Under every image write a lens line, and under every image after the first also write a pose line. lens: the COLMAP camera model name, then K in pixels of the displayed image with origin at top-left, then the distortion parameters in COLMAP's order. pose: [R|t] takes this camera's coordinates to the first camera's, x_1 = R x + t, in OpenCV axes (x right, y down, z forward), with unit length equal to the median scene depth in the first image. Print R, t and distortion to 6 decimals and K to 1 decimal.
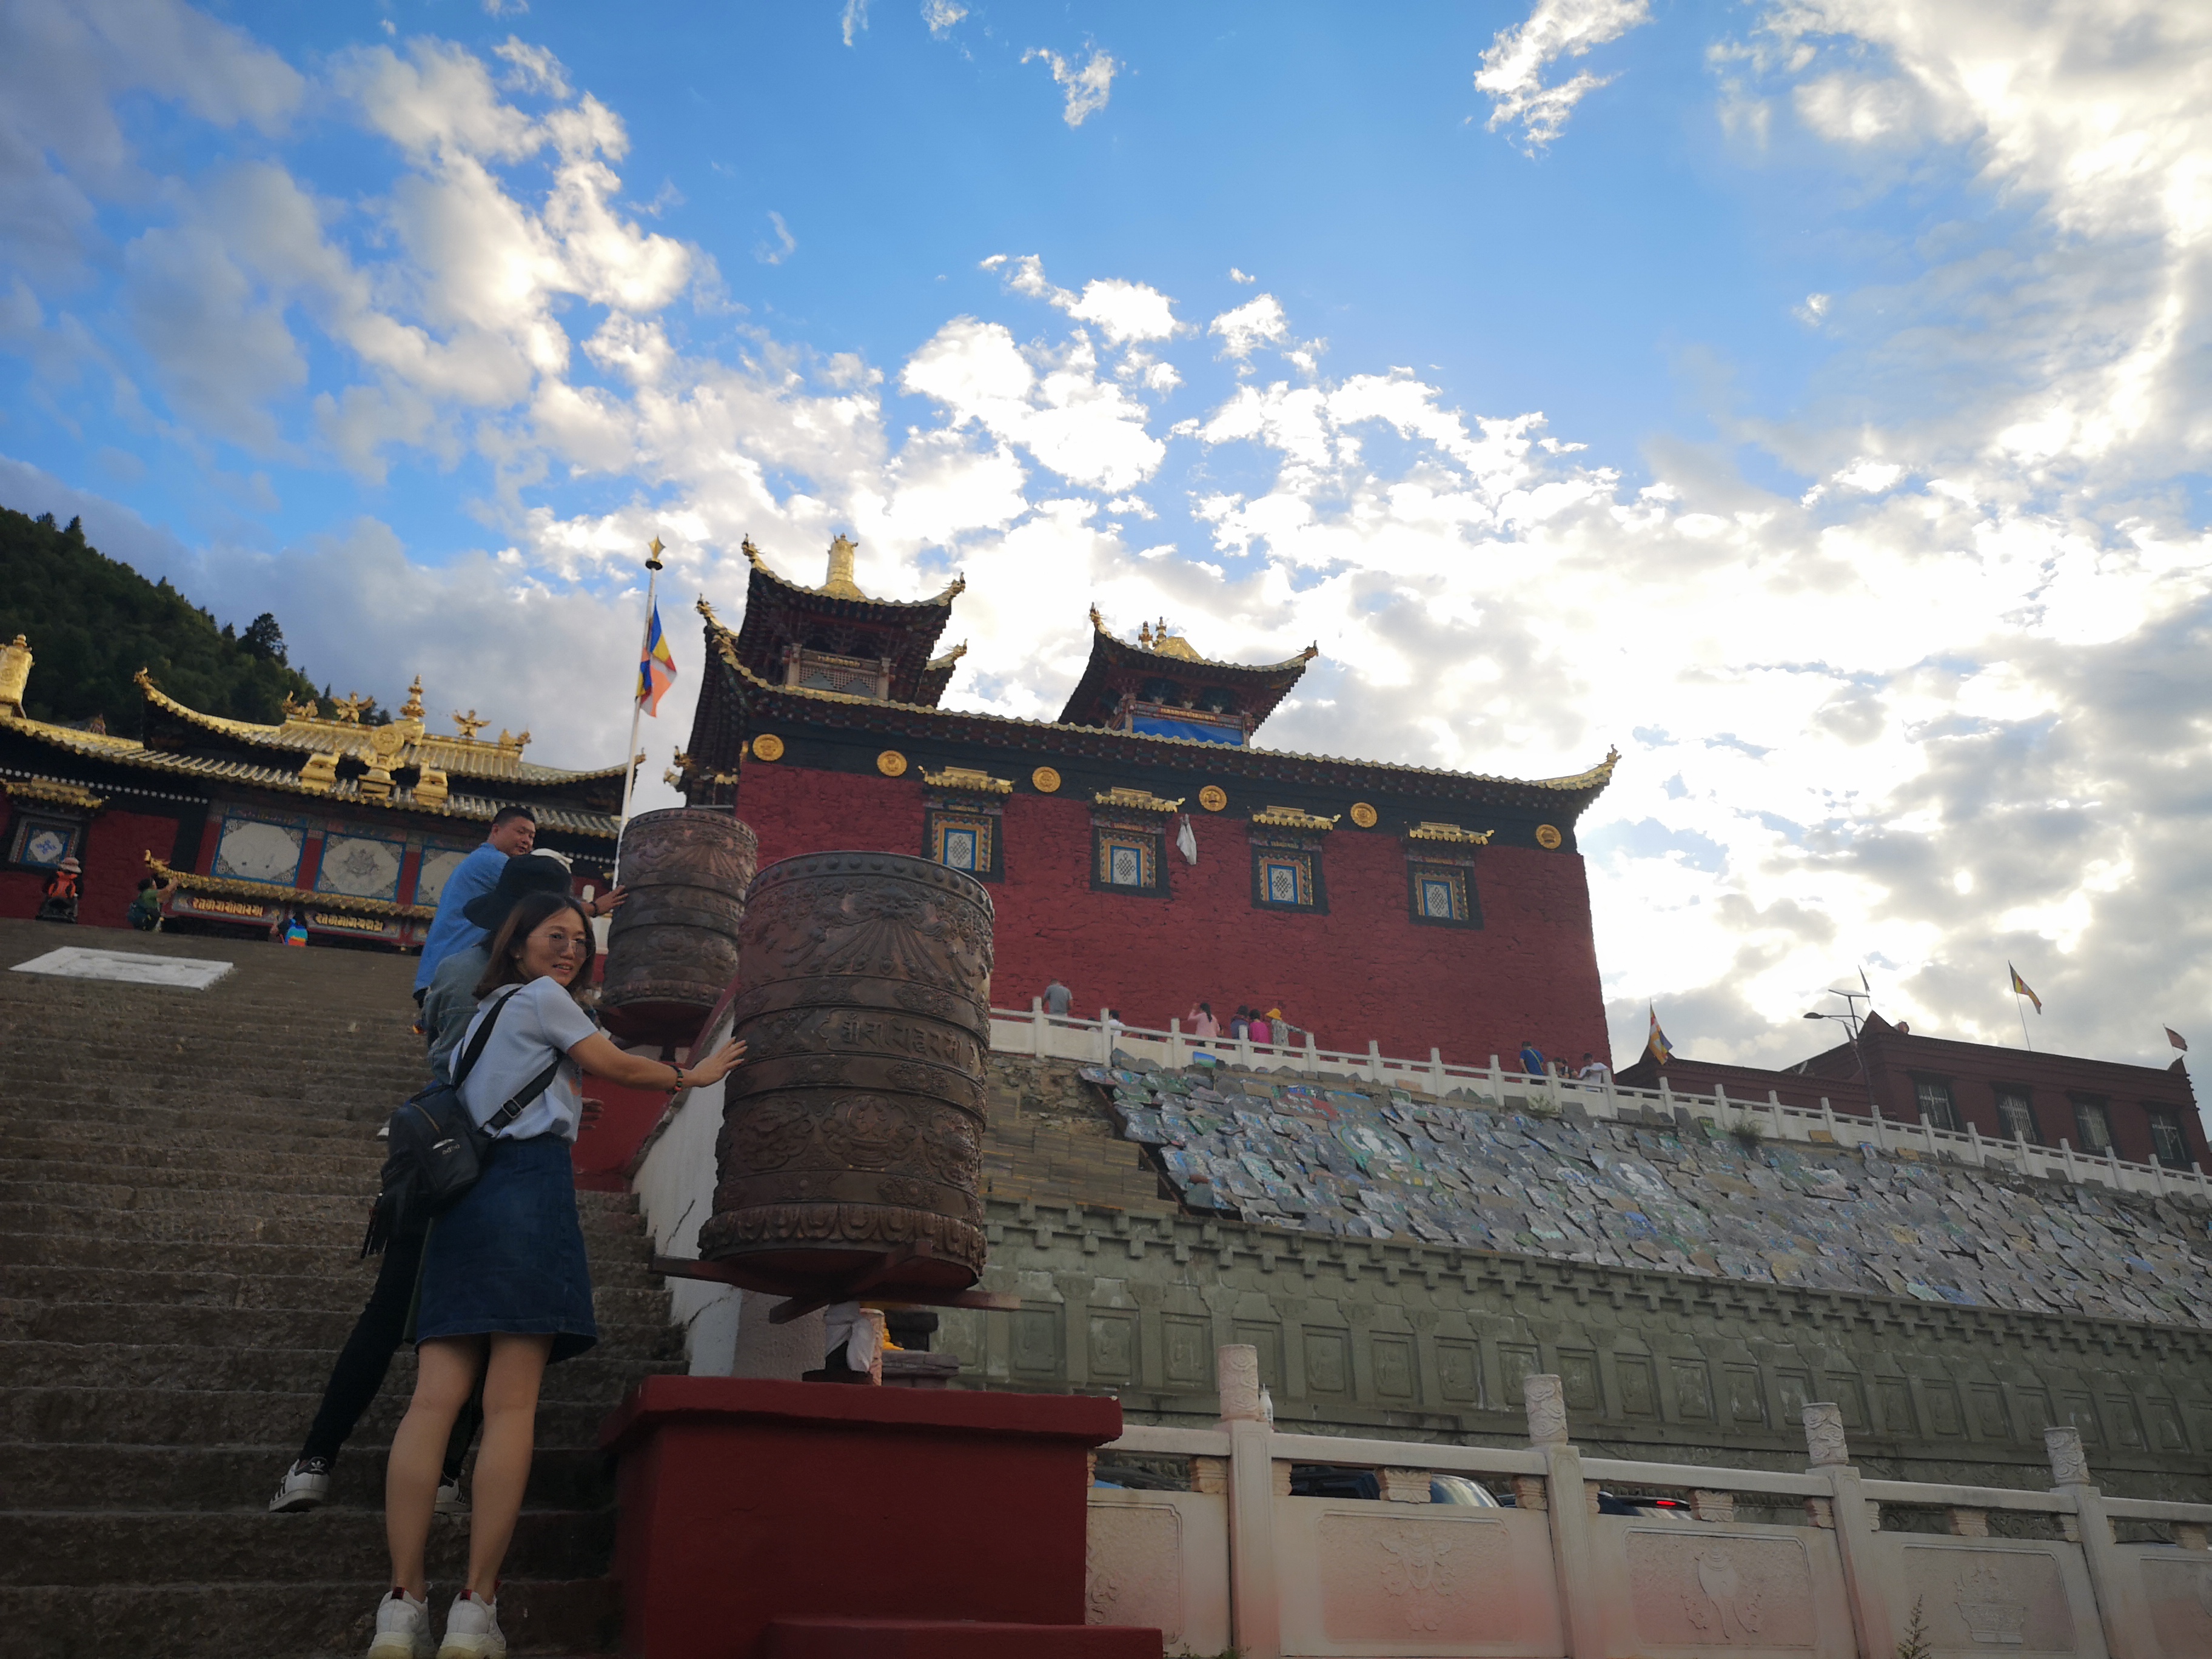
lens RADIAL K [[1704.3, 0, 1102.5], [0, 1704.3, 818.5], [0, 0, 1]] dist [0.059119, -0.067703]
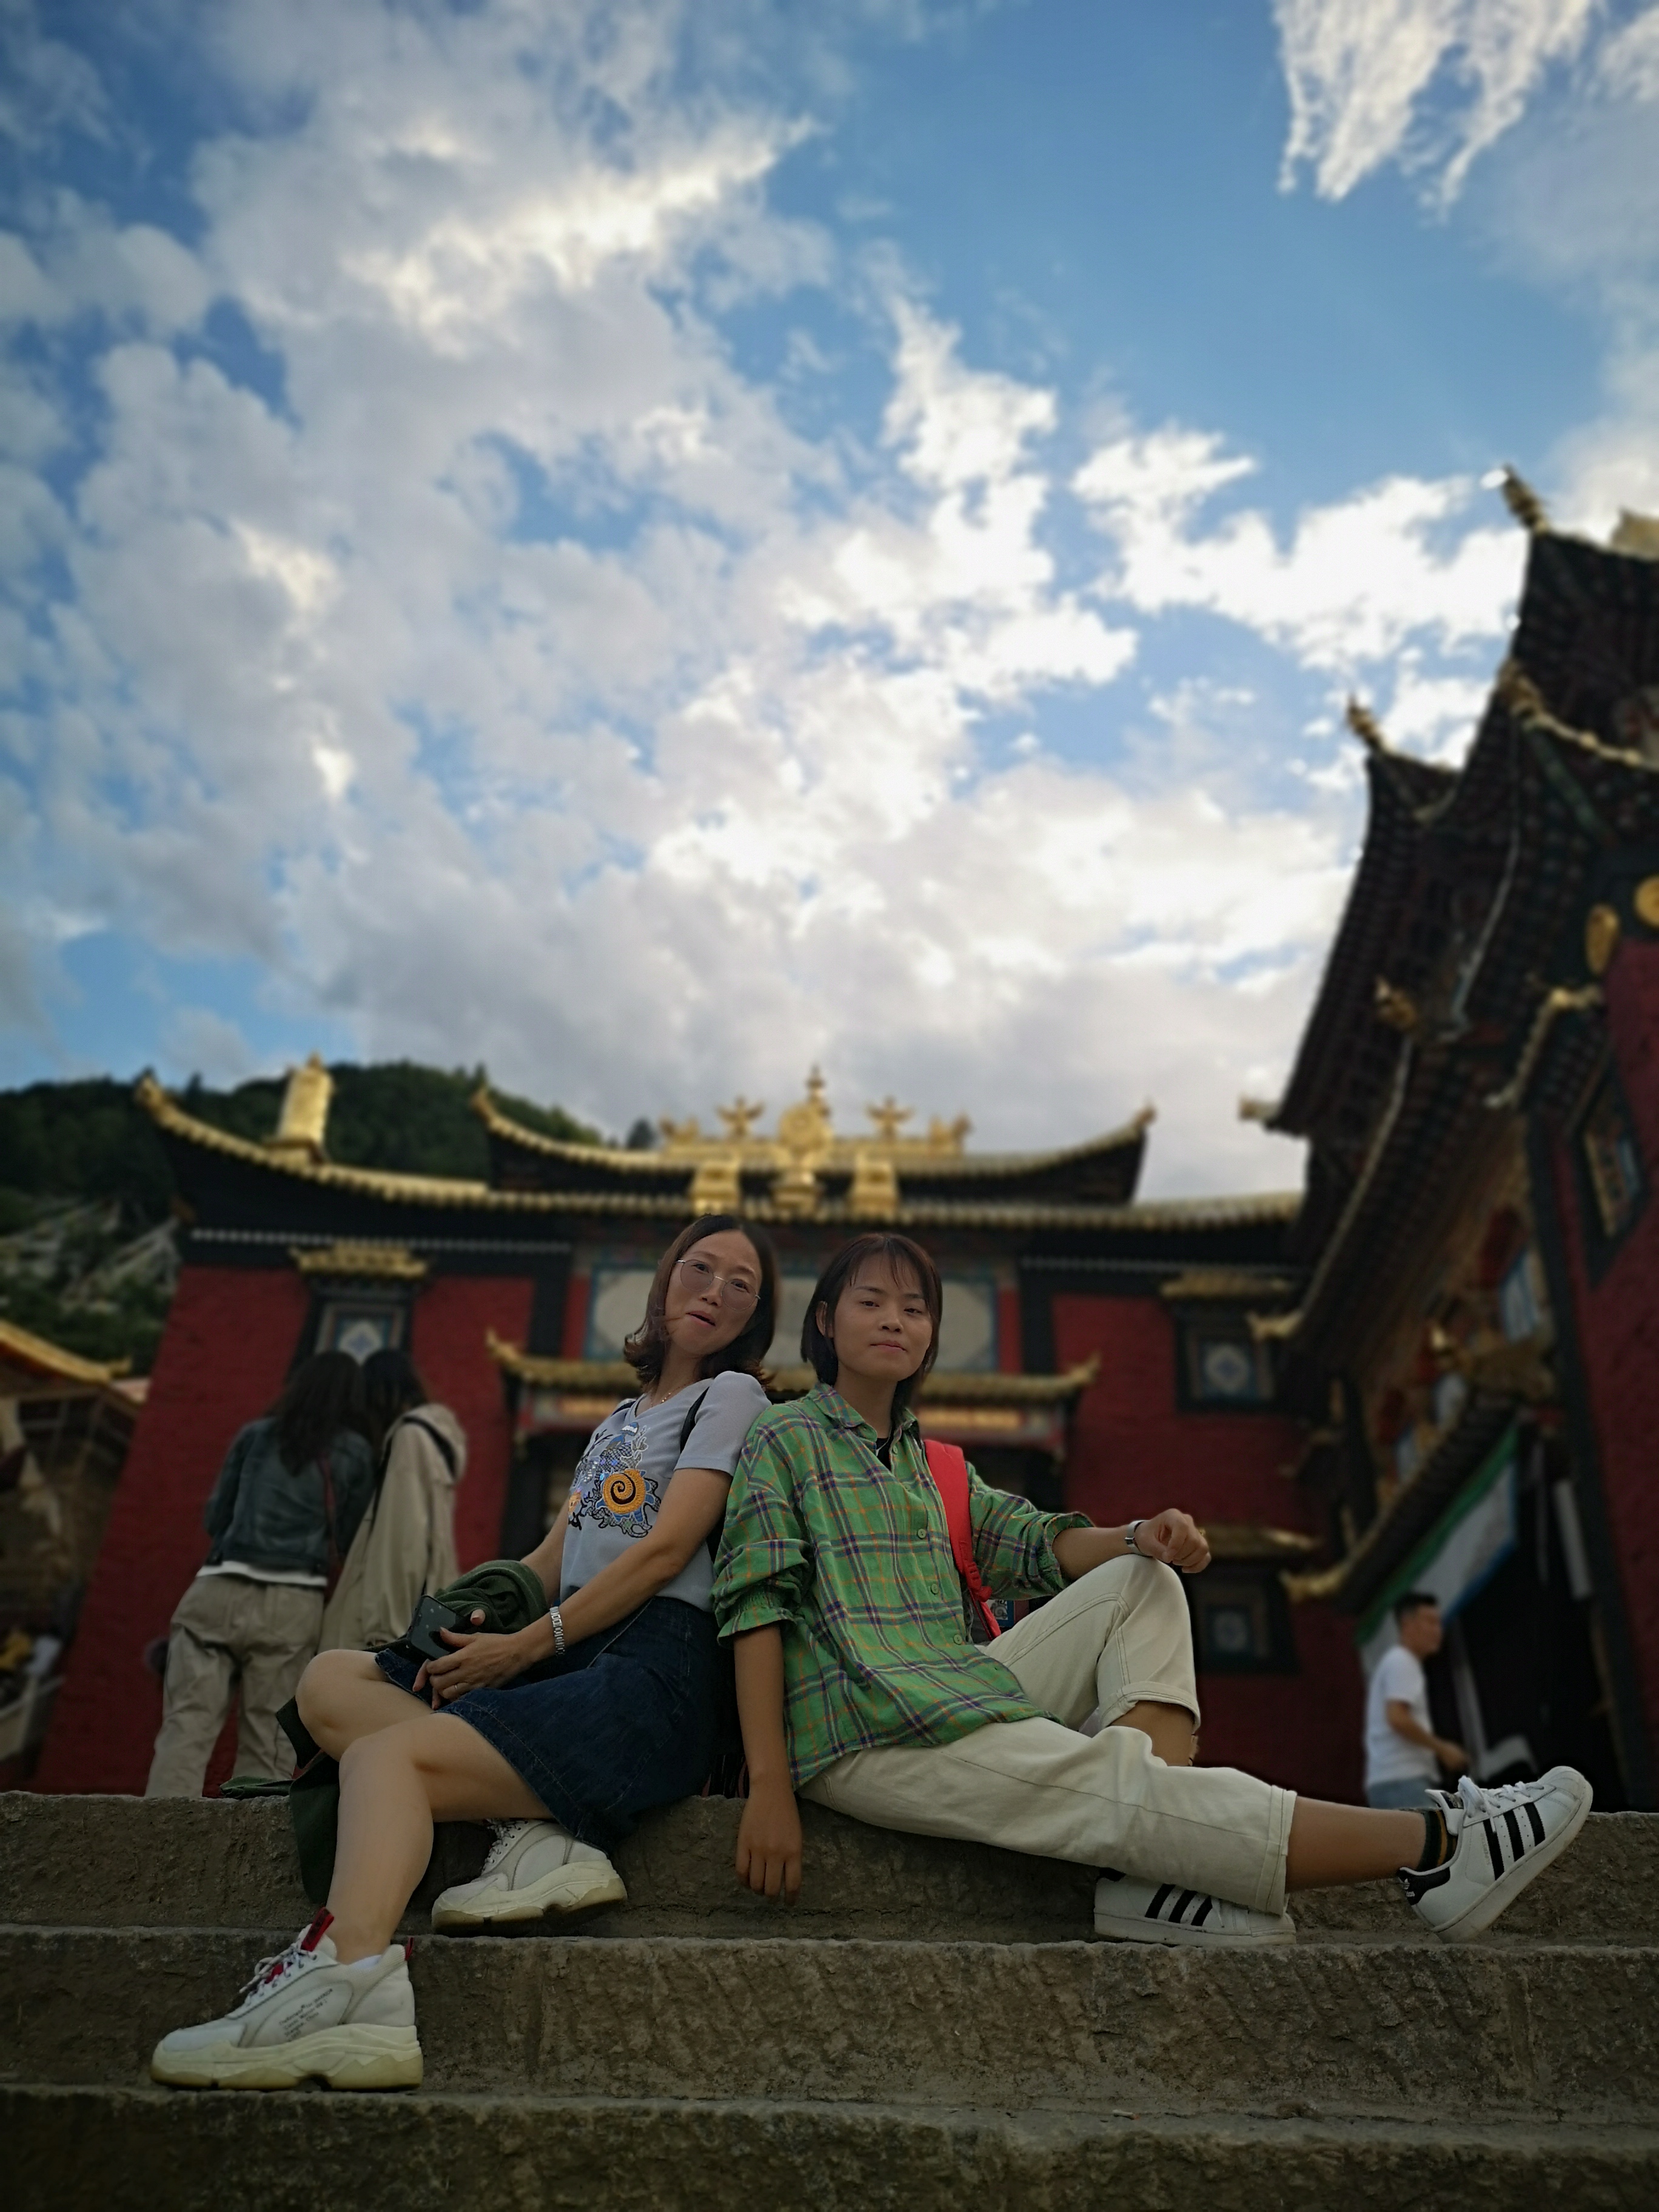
lens RADIAL K [[1704.3, 0, 833.1], [0, 1704.3, 1120.7], [0, 0, 1]] dist [0.059119, -0.067703]
pose [[0.929786, -0.158243, -0.332352, -0.208482], [0.132243, 0.986201, -0.099600, 0.021047], [0.343526, 0.048655, 0.937882, 0.435435]]
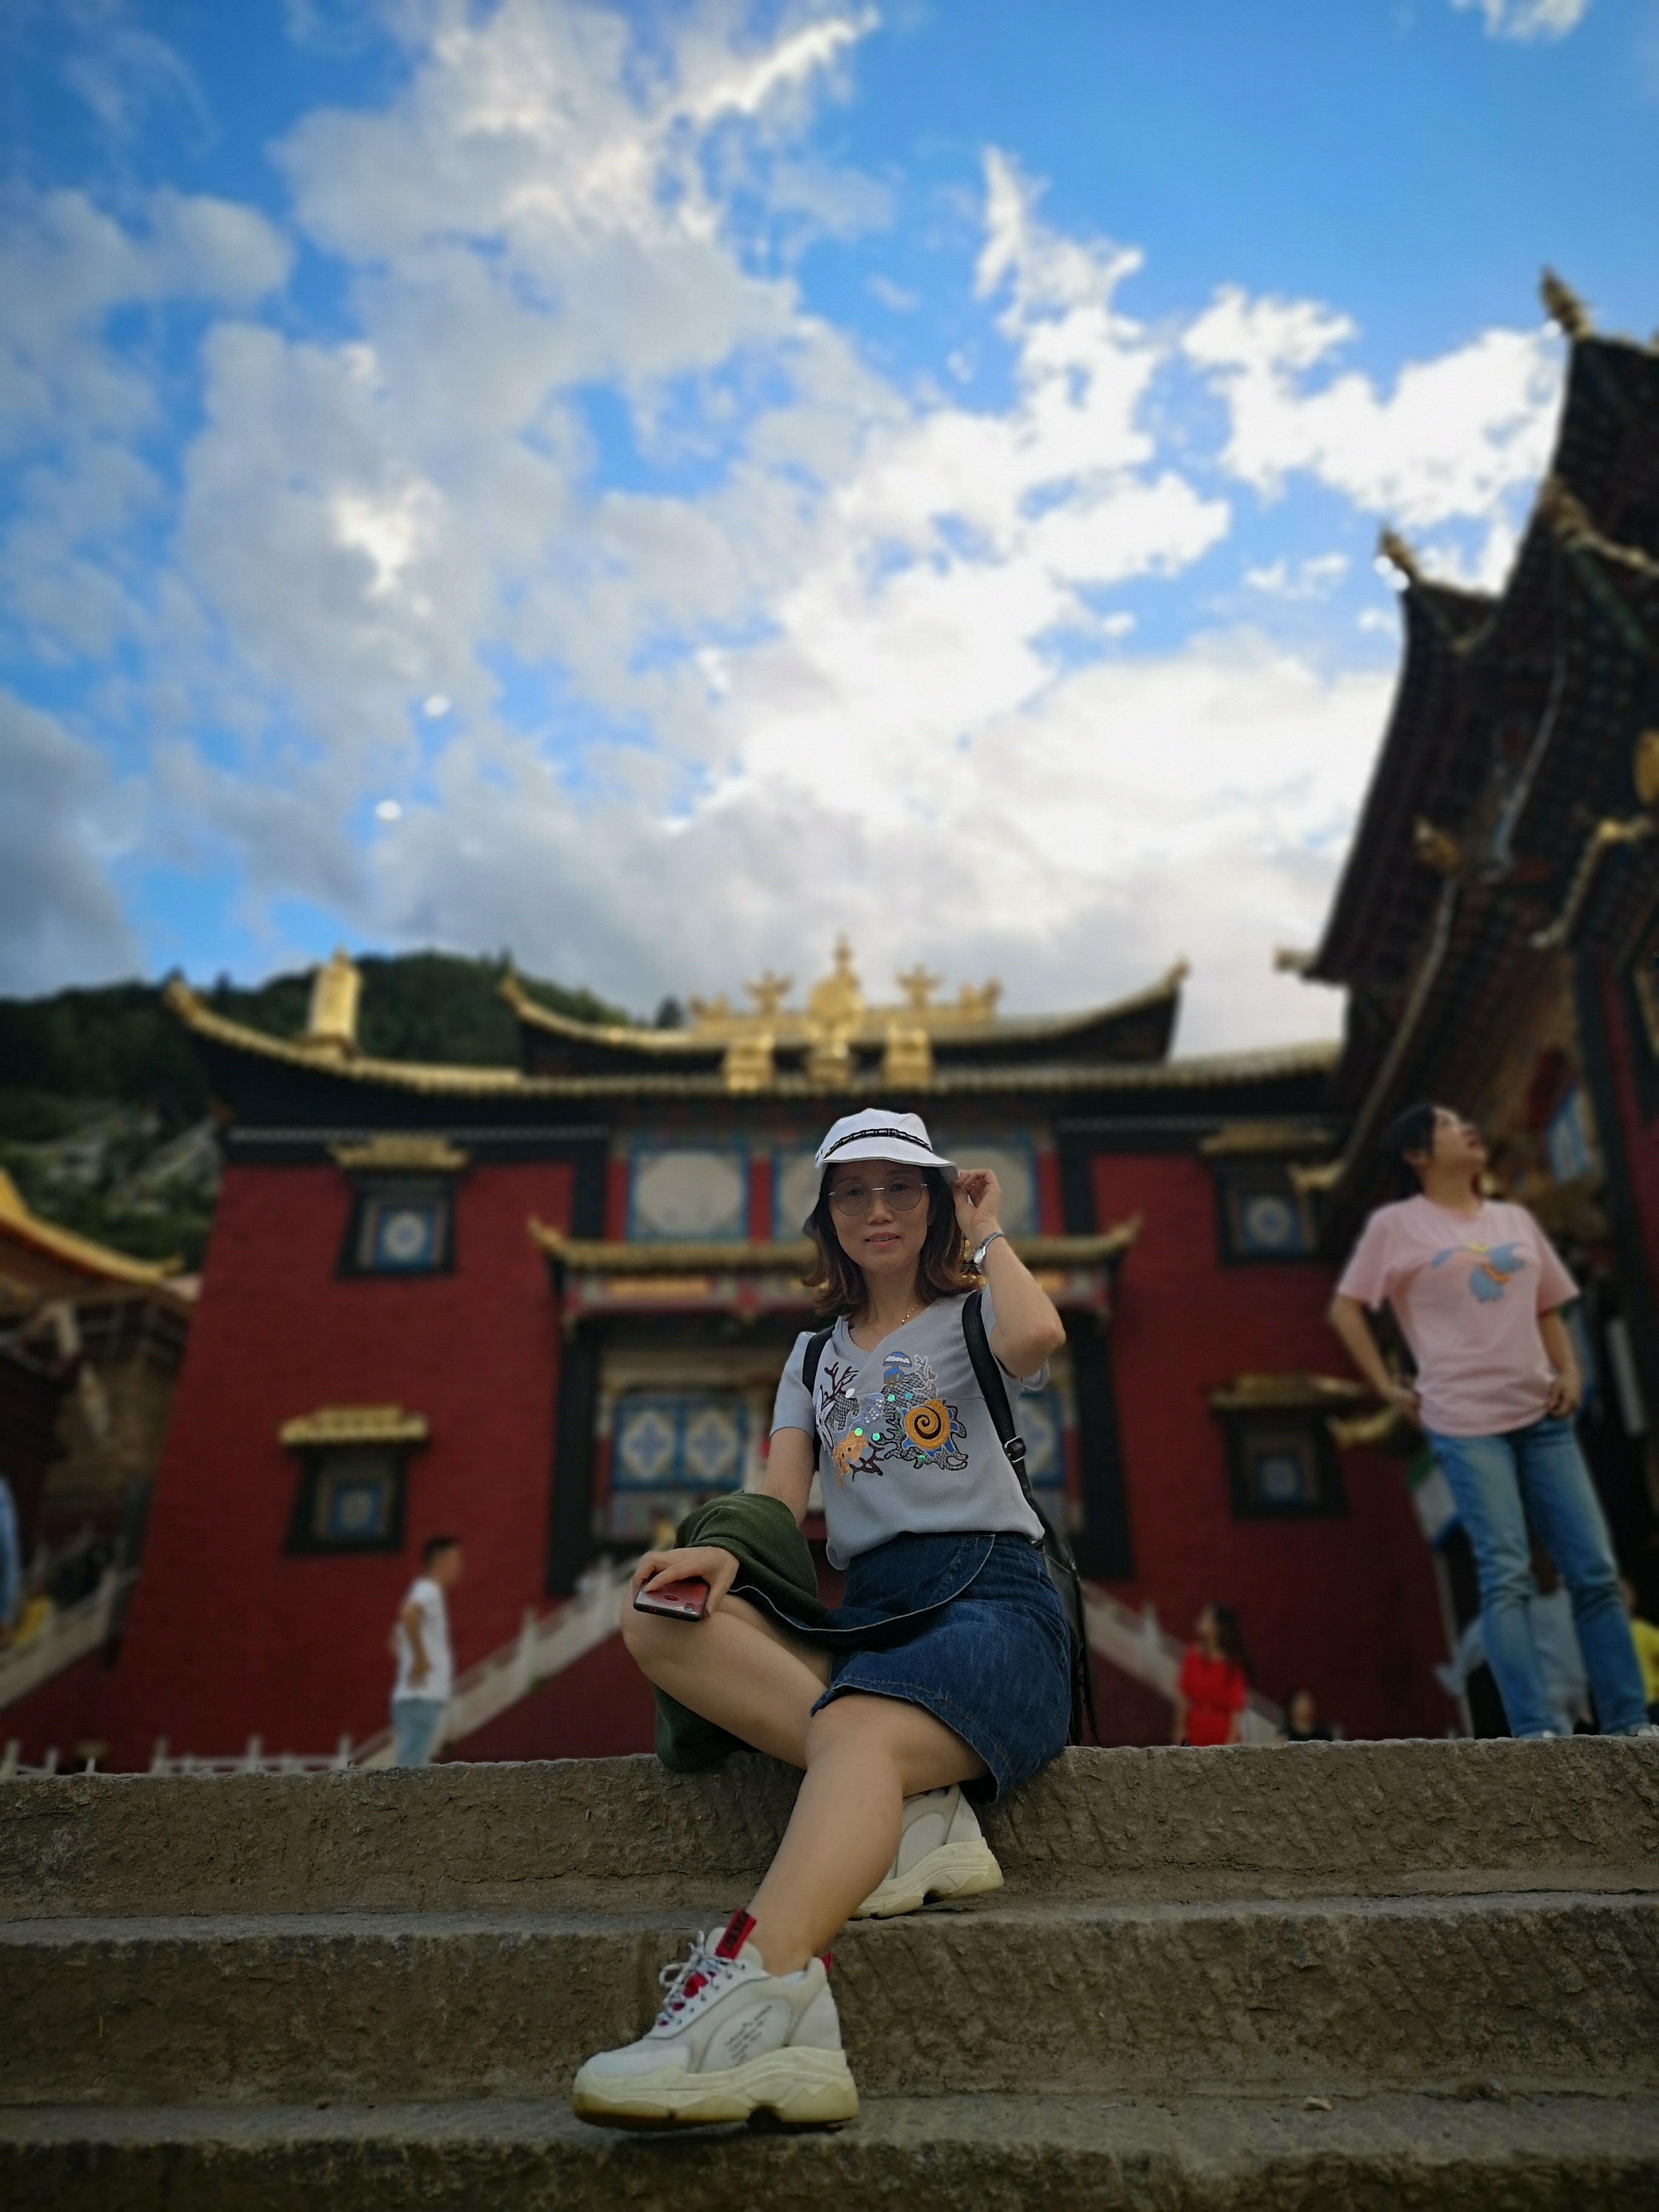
lens RADIAL K [[1704.3, 0, 833.1], [0, 1704.3, 1120.7], [0, 0, 1]] dist [0.059119, -0.067703]
pose [[0.915834, -0.174893, -0.361470, -0.210752], [0.177225, 0.983801, -0.026977, 0.019491], [0.360333, -0.039355, 0.931993, 0.438728]]
